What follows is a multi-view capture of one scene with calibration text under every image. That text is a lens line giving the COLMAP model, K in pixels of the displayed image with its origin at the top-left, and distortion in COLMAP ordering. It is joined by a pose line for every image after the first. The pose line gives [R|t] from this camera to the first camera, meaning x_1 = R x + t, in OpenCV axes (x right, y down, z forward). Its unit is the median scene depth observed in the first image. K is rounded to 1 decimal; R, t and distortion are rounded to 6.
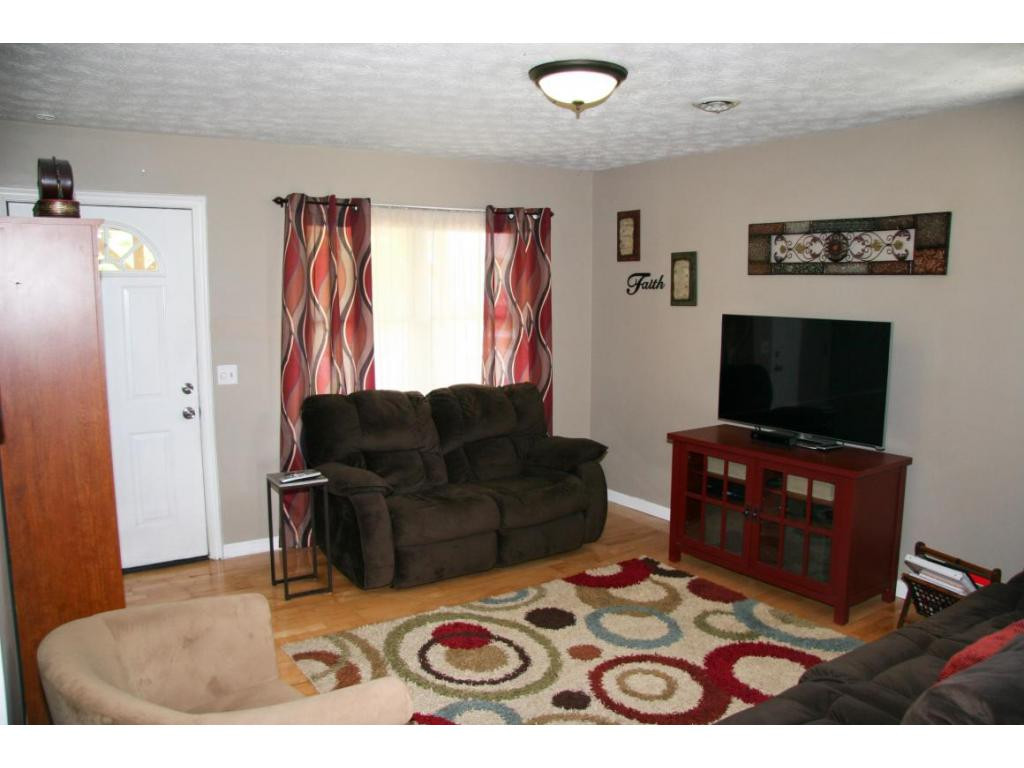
lens RADIAL K [[809.5, 0, 532.7], [0, 809.5, 405.3], [0, 0, 1]] dist [-0.147126, 0.093743]
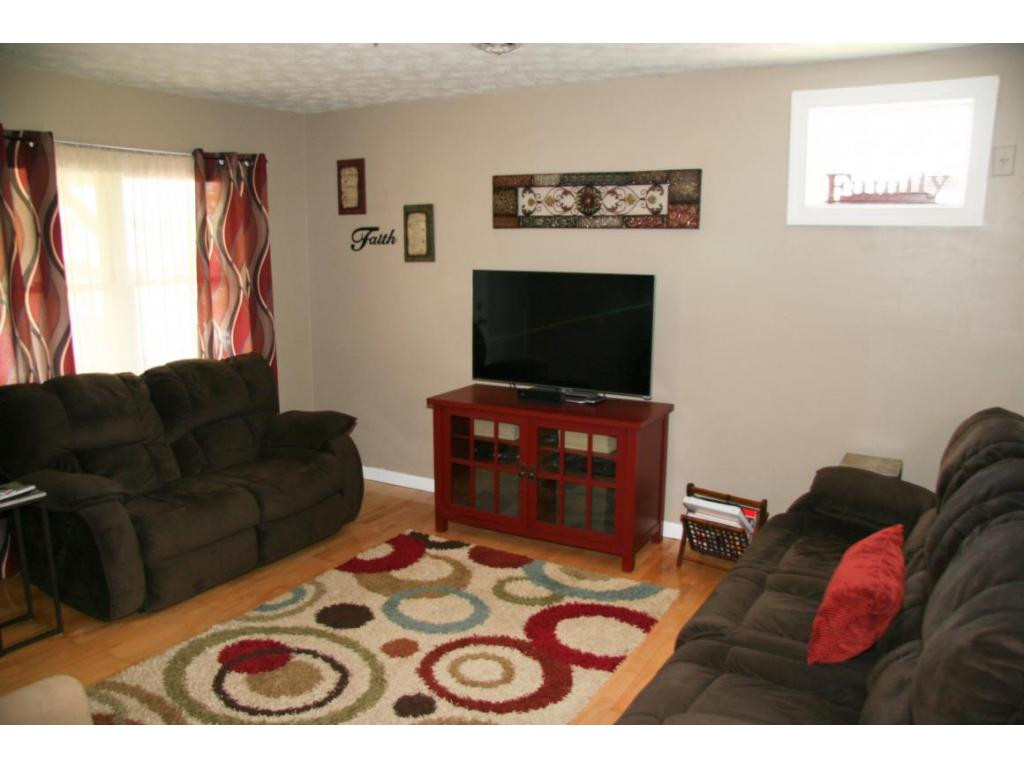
lens RADIAL K [[809.5, 0, 551.1], [0, 809.5, 405.3], [0, 0, 1]] dist [-0.147126, 0.093743]
pose [[0.896087, -0.083733, 0.435910, -0.127717], [0.059370, 0.995832, 0.069242, -0.015290], [-0.439891, -0.036167, 0.897323, 0.101444]]
